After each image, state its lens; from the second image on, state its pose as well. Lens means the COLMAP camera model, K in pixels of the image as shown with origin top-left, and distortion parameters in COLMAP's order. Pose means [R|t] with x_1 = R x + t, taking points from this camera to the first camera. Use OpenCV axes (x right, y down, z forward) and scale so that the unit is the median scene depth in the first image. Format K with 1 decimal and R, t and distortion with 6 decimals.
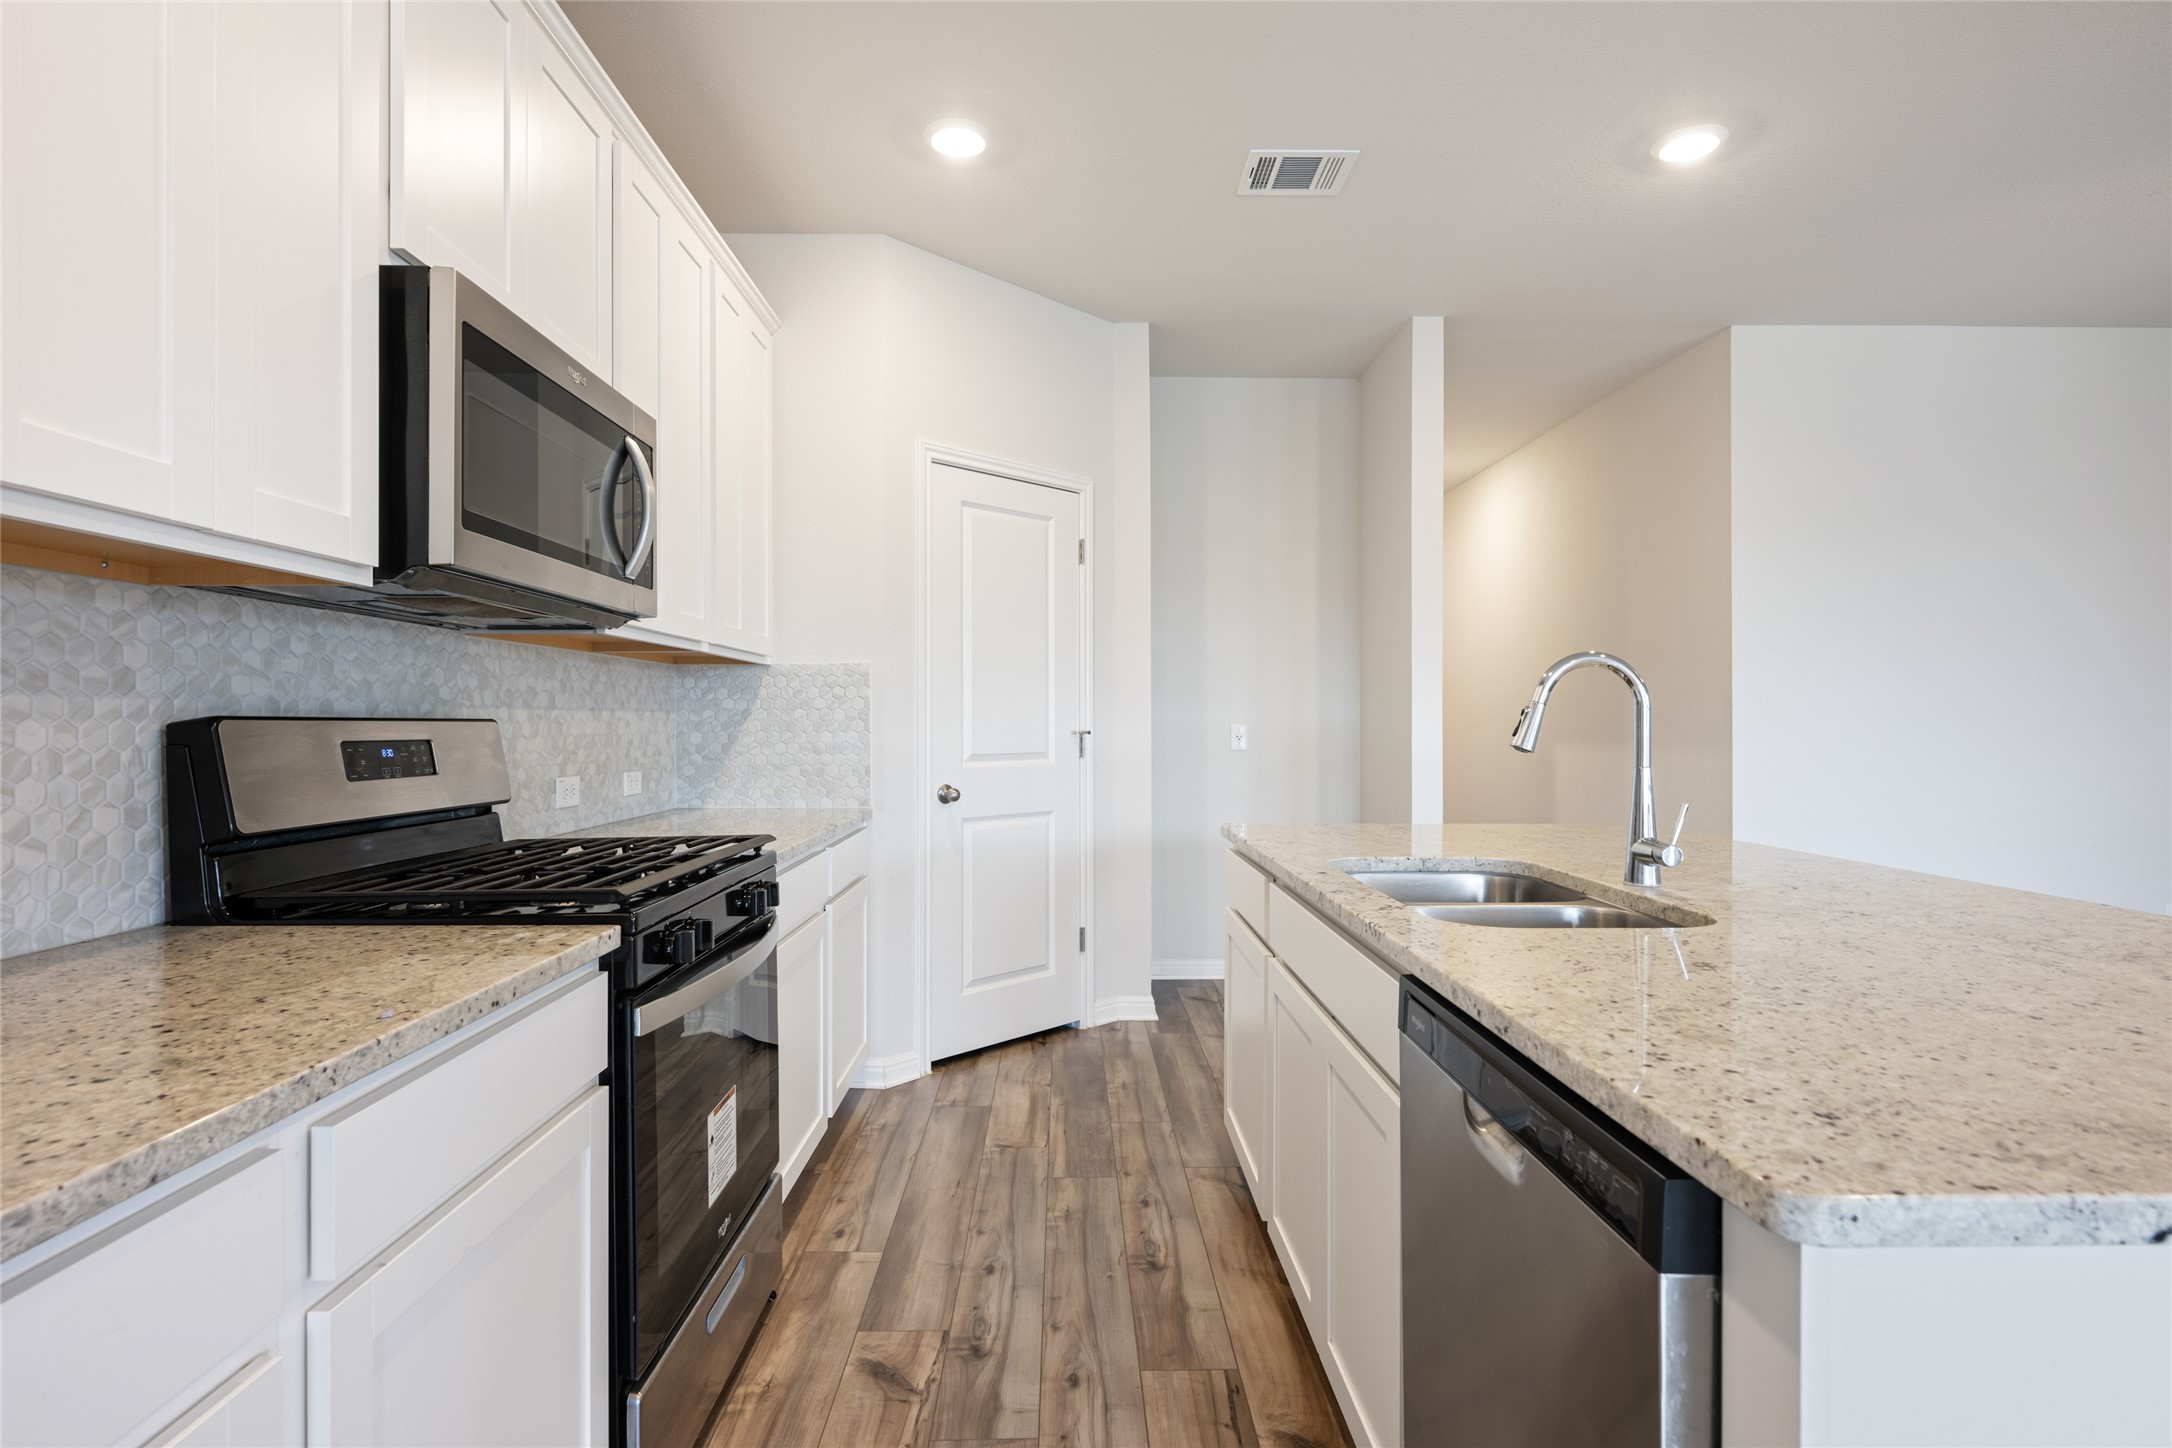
lens RADIAL K [[1080.4, 0, 1087.4], [0, 1080.4, 720.4], [0, 0, 1]] dist [-0.000401, -0.001729]
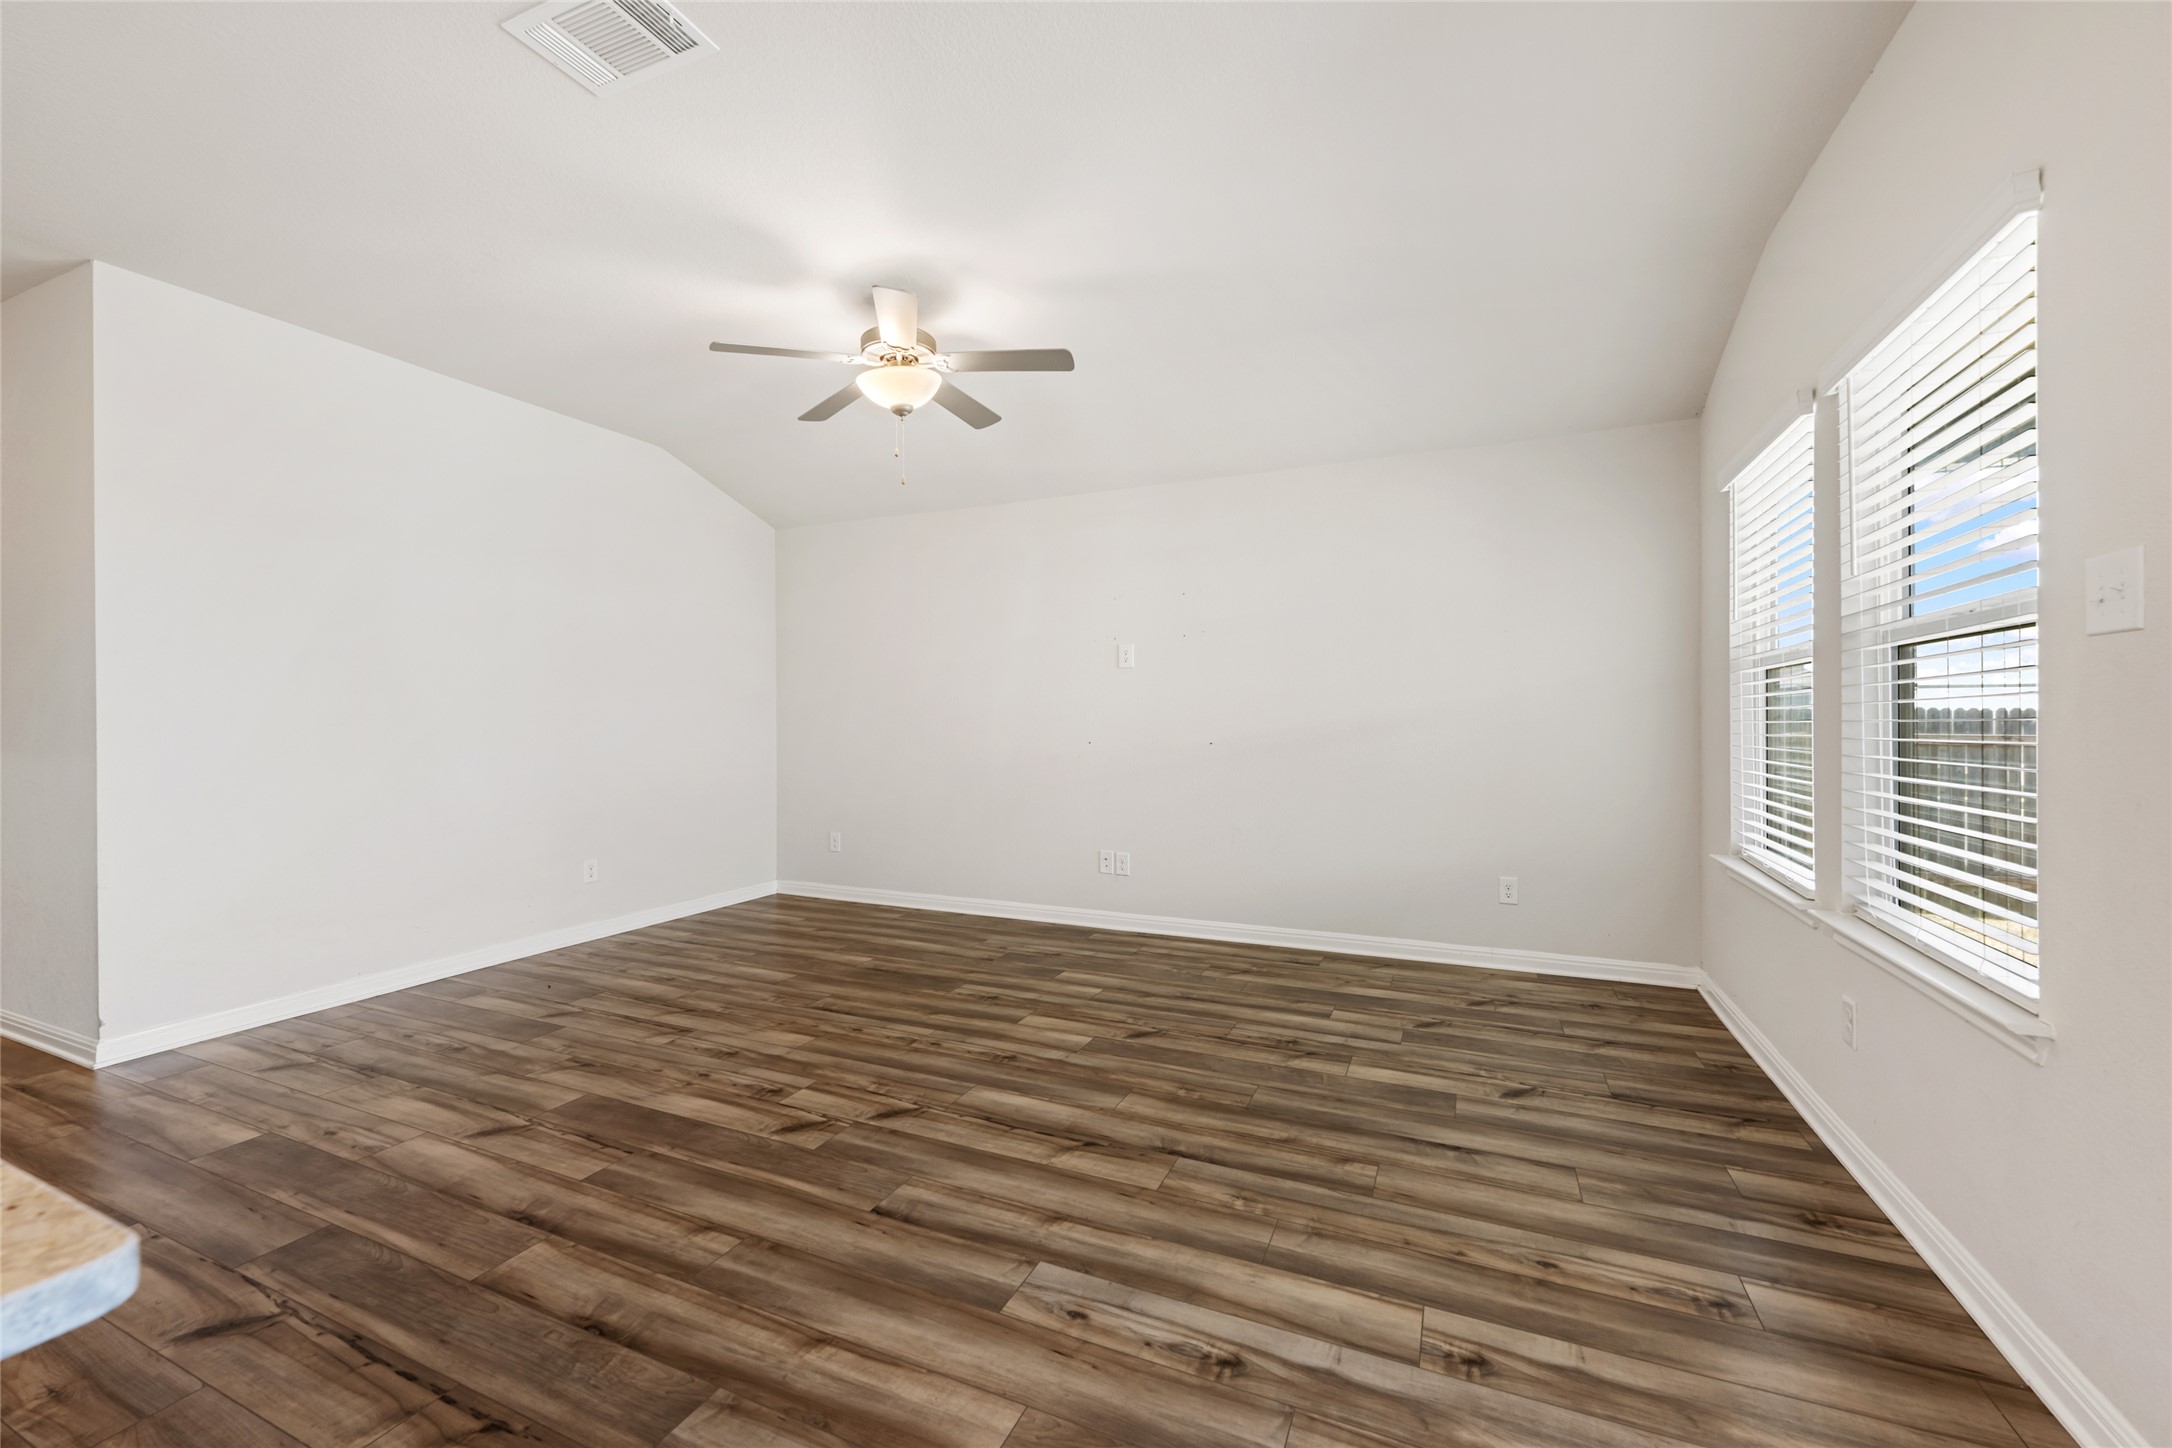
lens RADIAL K [[863.4, 0, 1079.2], [0, 863.4, 719.9], [0, 0, 1]] dist [-0.002398, 0.000681]
pose [[0.435749, -0.002372, 0.900065, 0.544115], [0.004966, 0.999988, 0.000231, 0.002695], [-0.900055, 0.004369, 0.435755, 0.007442]]
